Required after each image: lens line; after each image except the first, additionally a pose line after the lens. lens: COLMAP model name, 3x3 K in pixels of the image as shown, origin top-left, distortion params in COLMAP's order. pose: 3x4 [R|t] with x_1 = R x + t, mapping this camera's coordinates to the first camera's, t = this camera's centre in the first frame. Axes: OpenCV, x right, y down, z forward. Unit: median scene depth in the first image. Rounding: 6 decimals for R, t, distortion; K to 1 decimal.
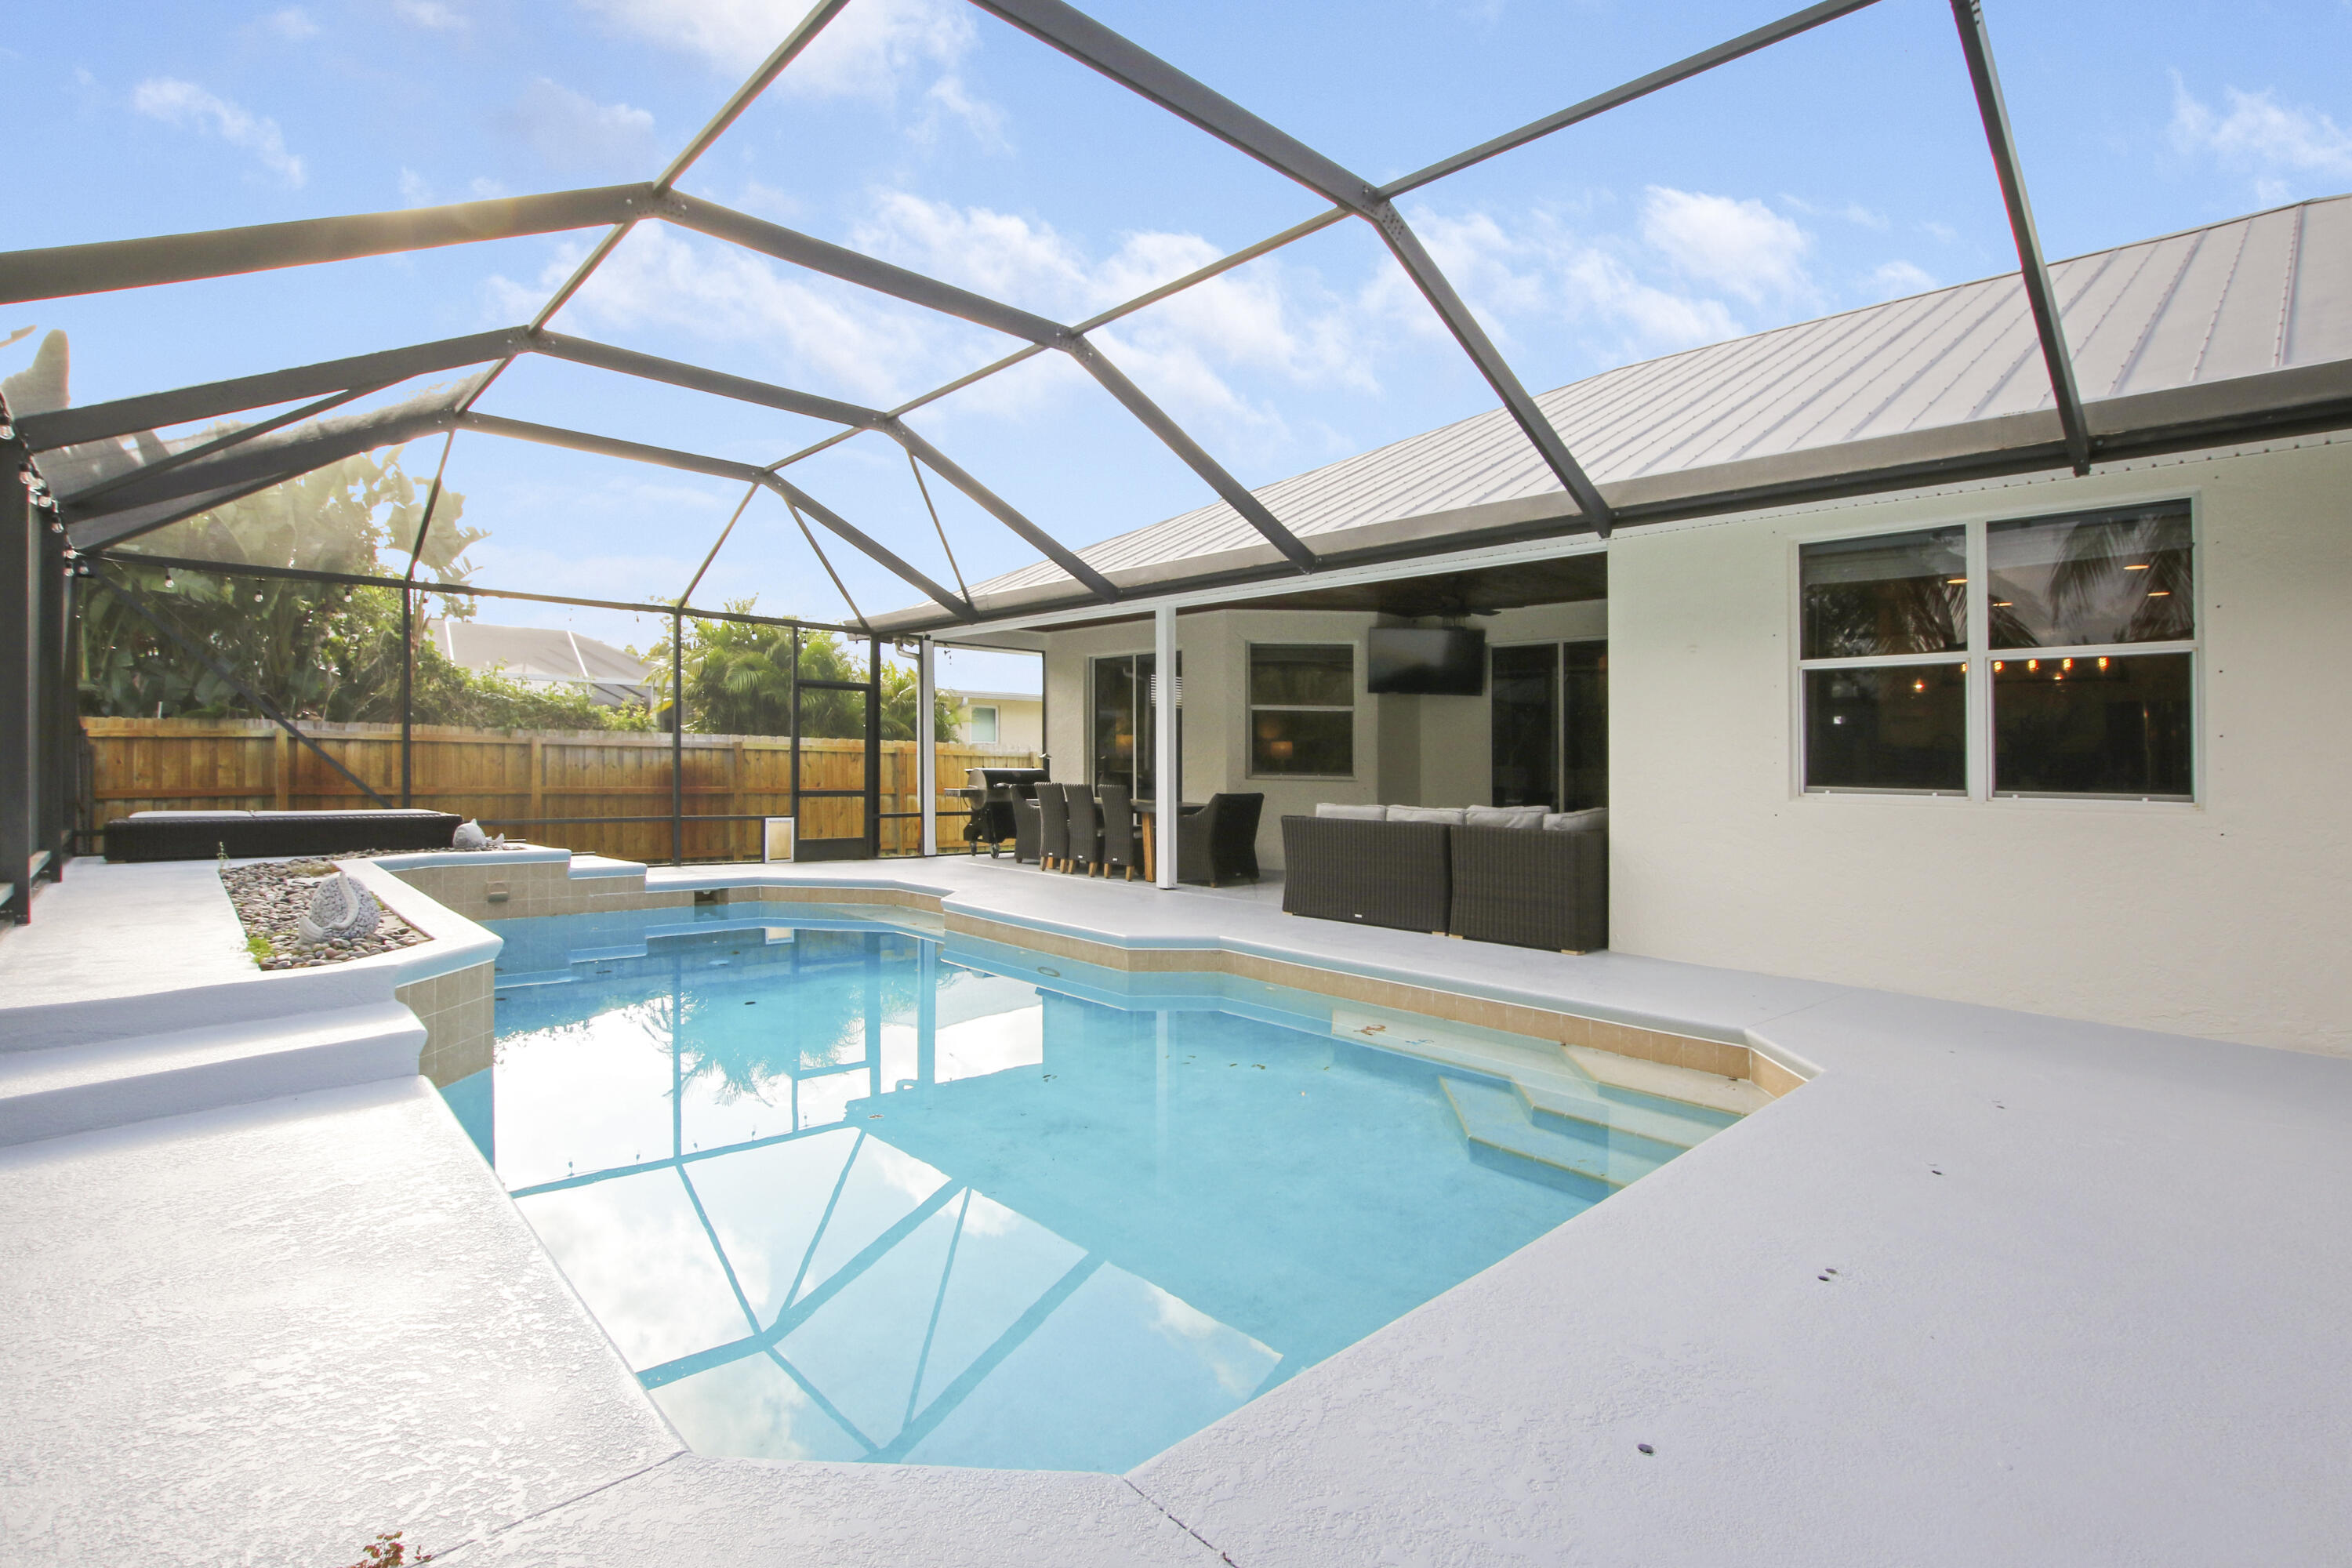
lens RADIAL K [[1132.8, 0, 1181.9], [0, 1132.8, 728.5], [0, 0, 1]] dist [-0.001346, -0.000283]
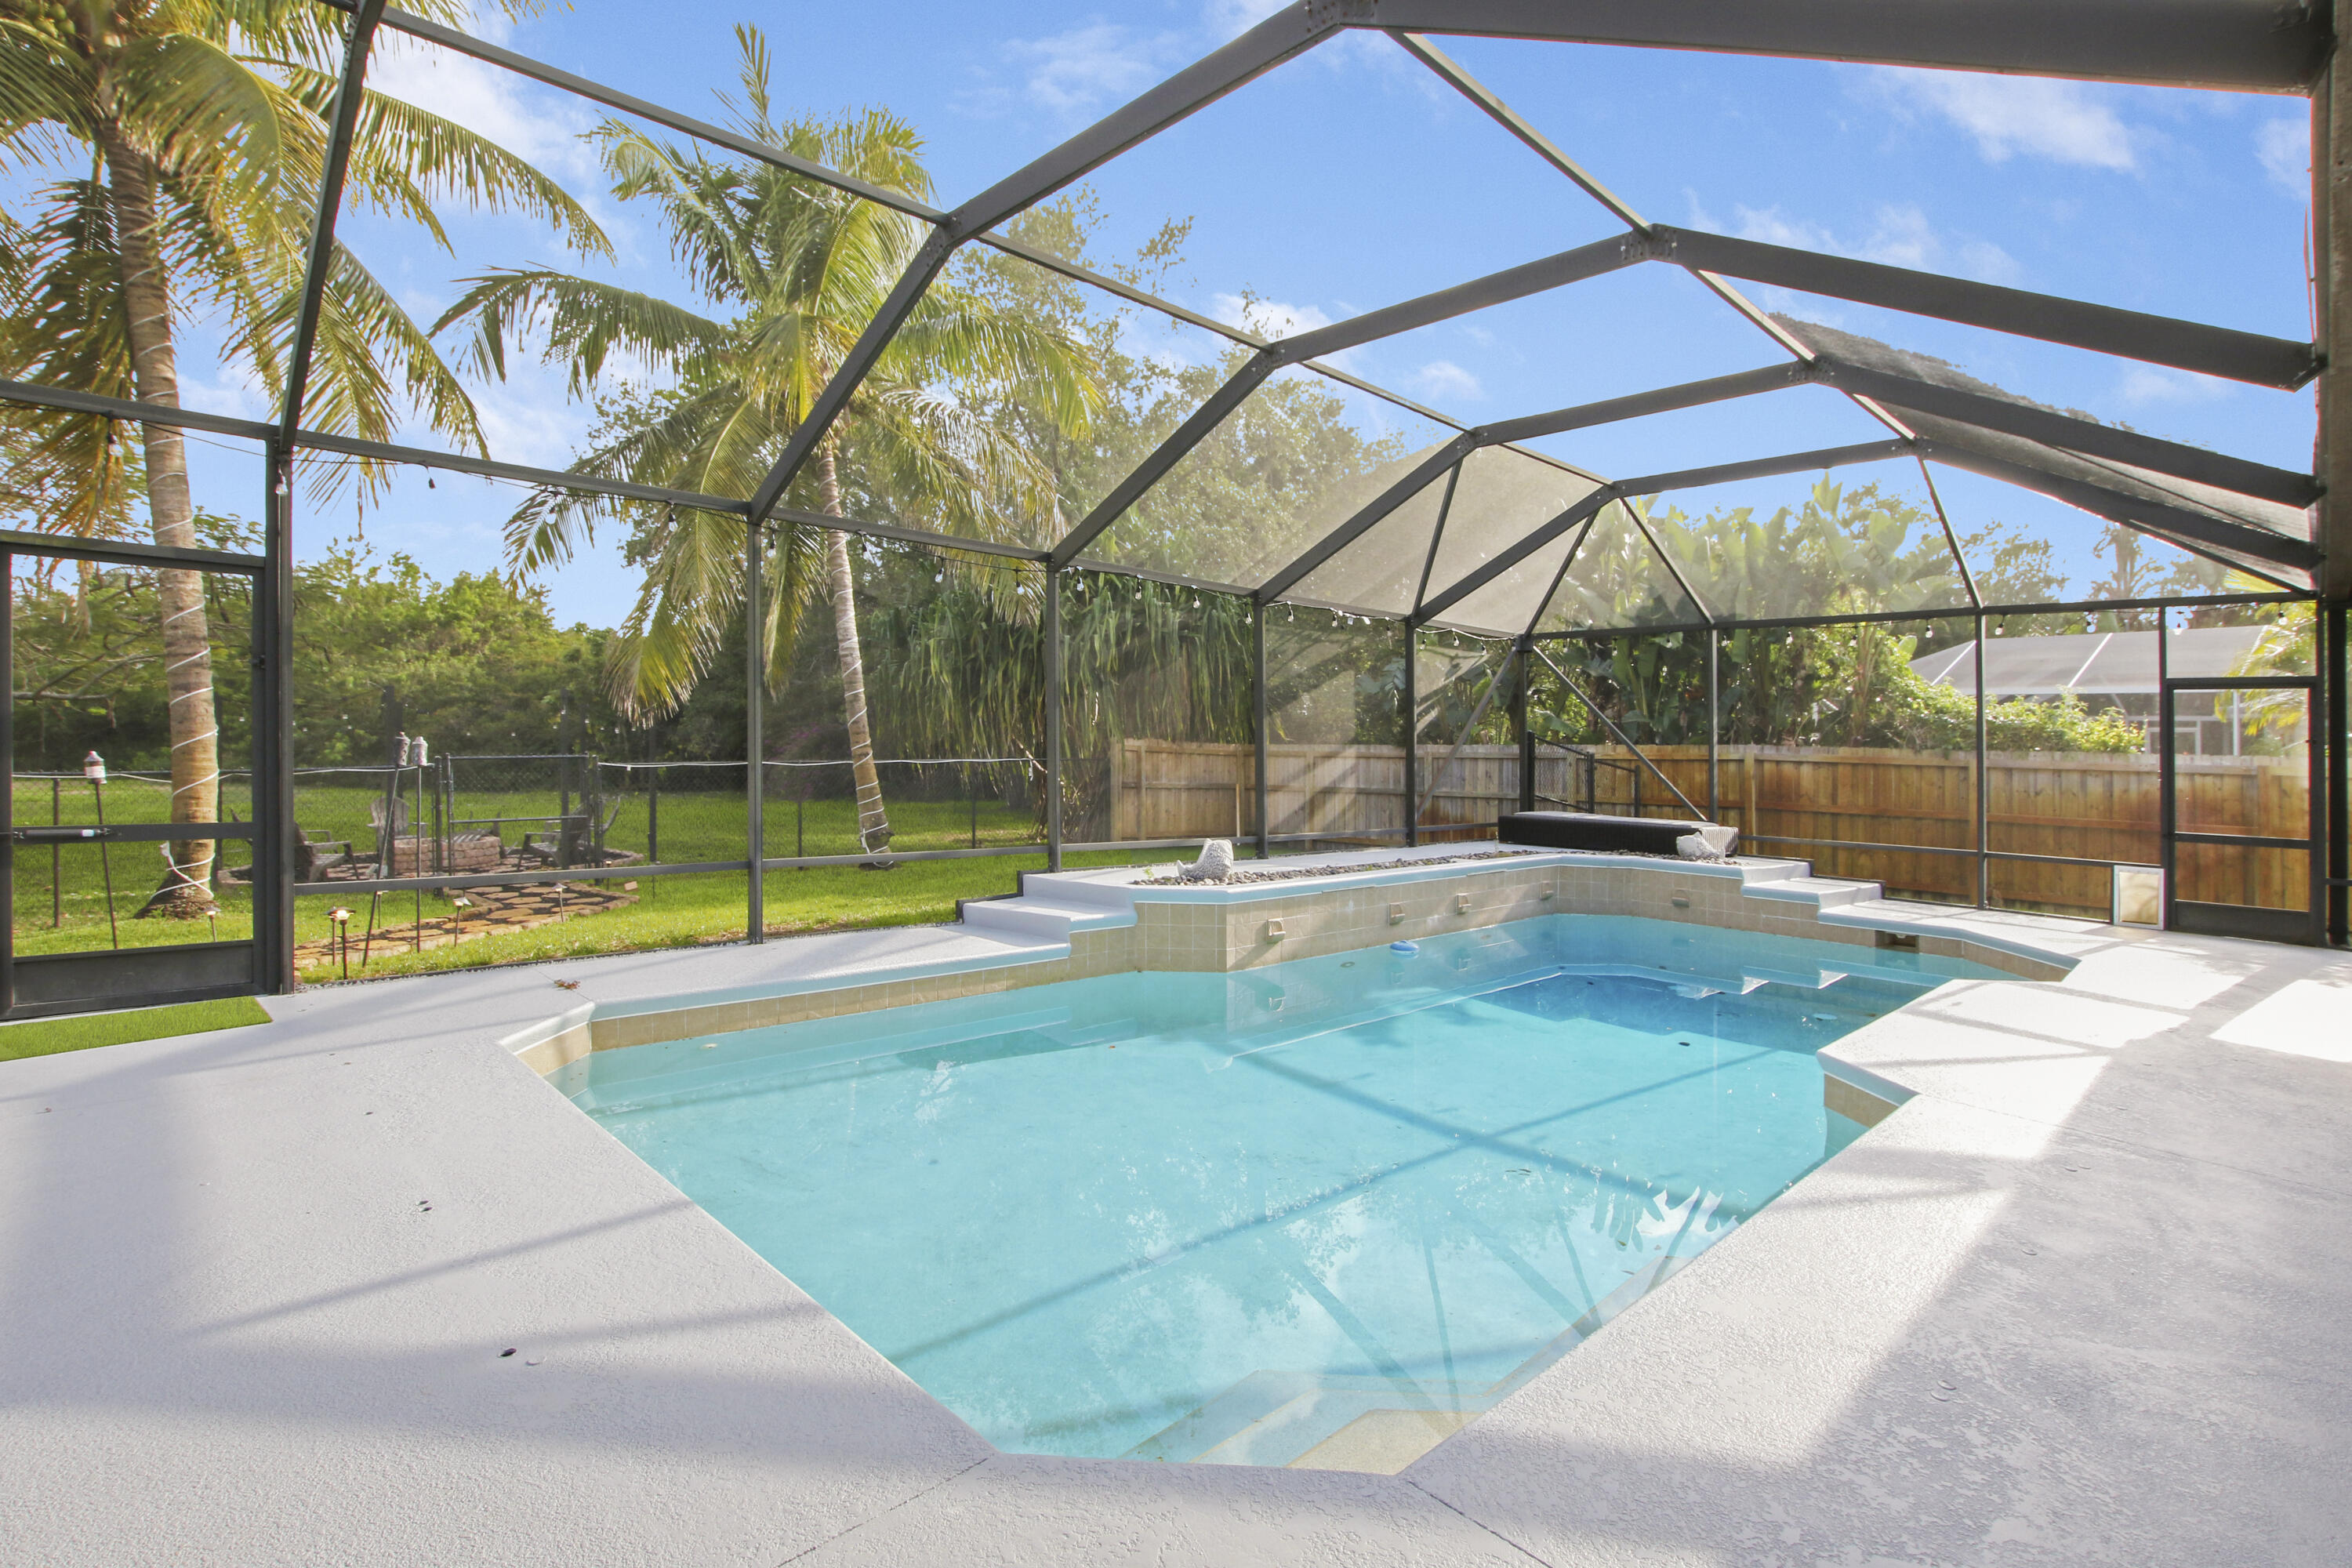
lens RADIAL K [[1107.5, 0, 1176.9], [0, 1107.5, 770.2], [0, 0, 1]] dist [-0.003824, -0.000916]
pose [[0.021116, 0.008125, -0.999744, 0.328156], [0.007346, 0.999939, 0.008282, 0.004401], [0.999750, -0.007519, 0.021055, 0.334981]]
